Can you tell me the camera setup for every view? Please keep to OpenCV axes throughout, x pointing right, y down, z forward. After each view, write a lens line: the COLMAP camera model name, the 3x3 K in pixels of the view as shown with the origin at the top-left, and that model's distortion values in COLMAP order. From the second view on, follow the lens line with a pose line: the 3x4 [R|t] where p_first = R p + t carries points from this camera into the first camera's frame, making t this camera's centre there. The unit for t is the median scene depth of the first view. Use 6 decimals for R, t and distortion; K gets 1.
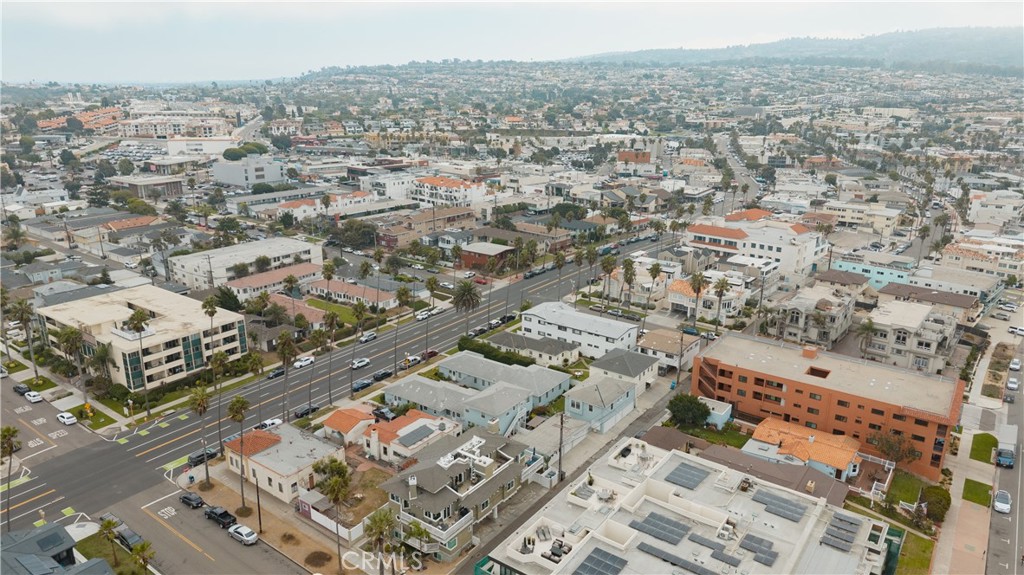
lens RADIAL K [[681.0, 0, 509.5], [0, 681.0, 292.0], [0, 0, 1]] dist [0.073879, -0.094041]
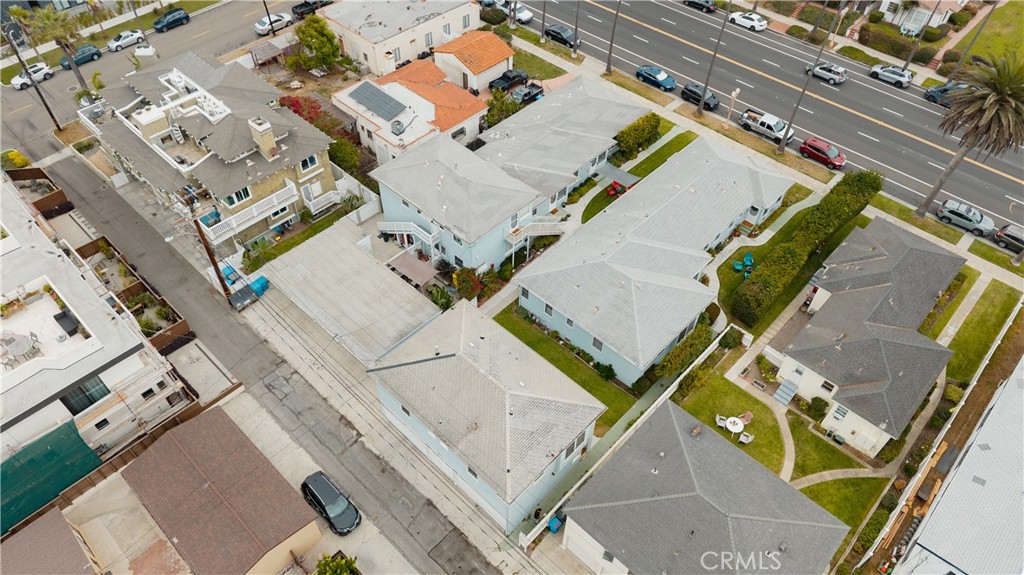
lens RADIAL K [[688.7, 0, 508.9], [0, 688.7, 289.2], [0, 0, 1]] dist [0.020785, -0.020687]
pose [[-0.129498, 0.730962, -0.670018, 0.269967], [-0.304152, 0.613854, 0.728474, -0.117027], [0.943781, 0.298123, 0.142831, 0.791408]]
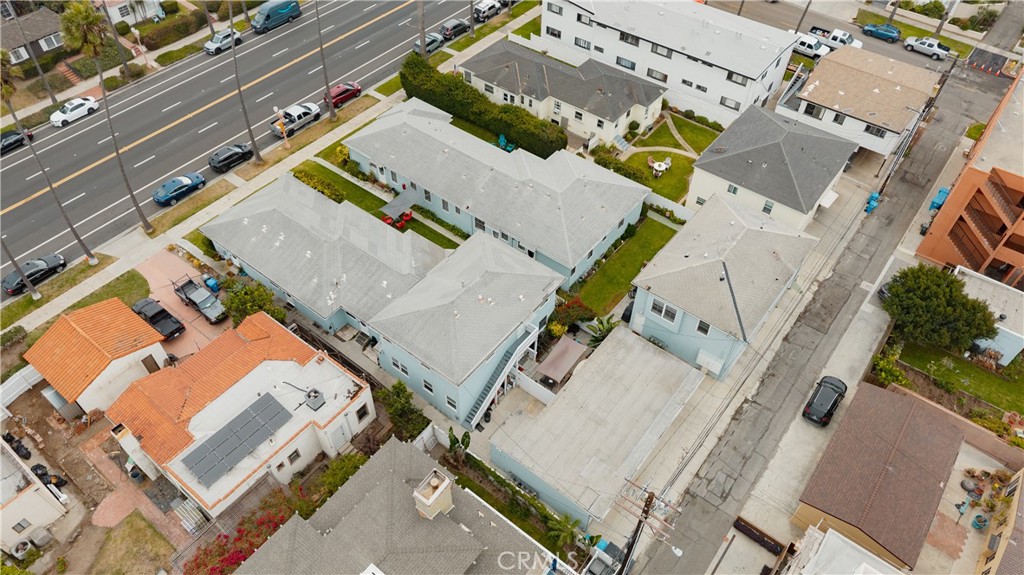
lens RADIAL K [[688.7, 0, 508.9], [0, 688.7, 289.2], [0, 0, 1]] dist [0.020785, -0.020687]
pose [[0.999380, 0.029237, -0.019615, 0.011389], [-0.015040, 0.858267, 0.512983, -0.040581], [0.031832, -0.512370, 0.858175, 0.535444]]
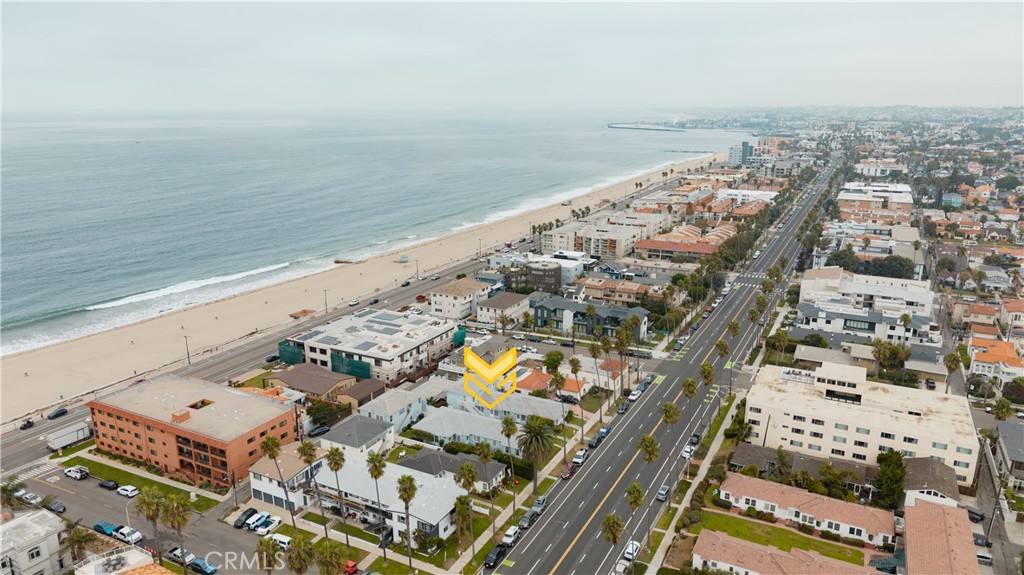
lens RADIAL K [[681.0, 0, 509.5], [0, 681.0, 292.0], [0, 0, 1]] dist [0.073879, -0.094041]
pose [[-0.988963, 0.032401, -0.144578, 0.079590], [-0.049786, 0.846388, 0.530234, -0.575485], [0.139550, 0.531580, -0.835433, 1.632652]]
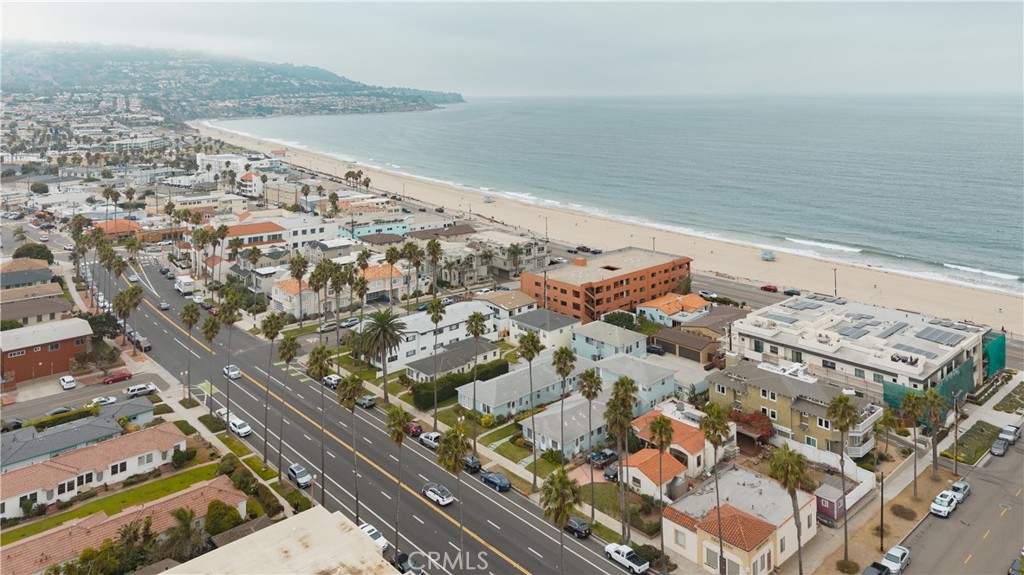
lens RADIAL K [[681.0, 0, 509.5], [0, 681.0, 292.0], [0, 0, 1]] dist [0.073879, -0.094041]
pose [[0.196792, -0.274134, 0.941341, -0.695451], [0.301587, 0.930490, 0.207926, -0.142327], [-0.932908, 0.242979, 0.265788, 0.715514]]
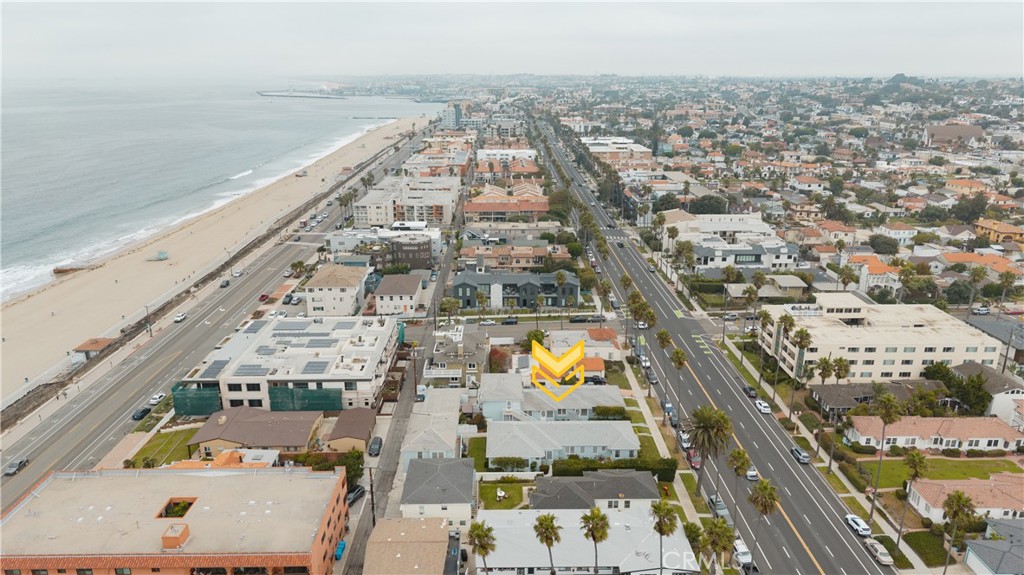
lens RADIAL K [[681.0, 0, 509.5], [0, 681.0, 292.0], [0, 0, 1]] dist [0.073879, -0.094041]
pose [[-0.798958, 0.178205, -0.574377, 0.457872], [-0.179143, 0.841205, 0.510178, -0.423529], [0.574085, 0.510506, -0.640164, 1.301142]]
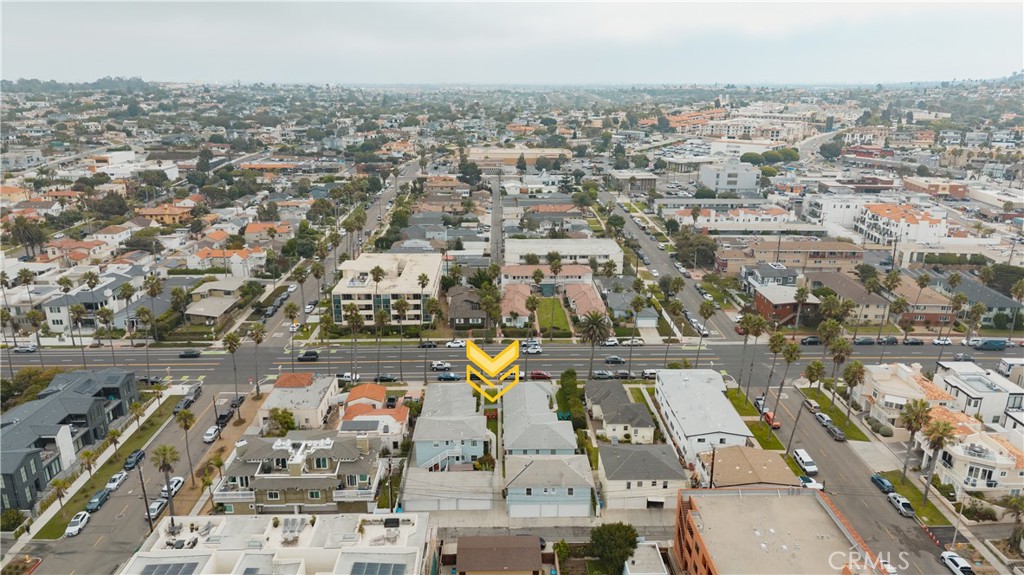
lens RADIAL K [[681.0, 0, 509.5], [0, 681.0, 292.0], [0, 0, 1]] dist [0.073879, -0.094041]
pose [[0.609818, 0.230818, -0.758185, 0.566345], [-0.232226, 0.966701, 0.107515, -0.117709], [0.757755, 0.110506, 0.643114, 0.344077]]
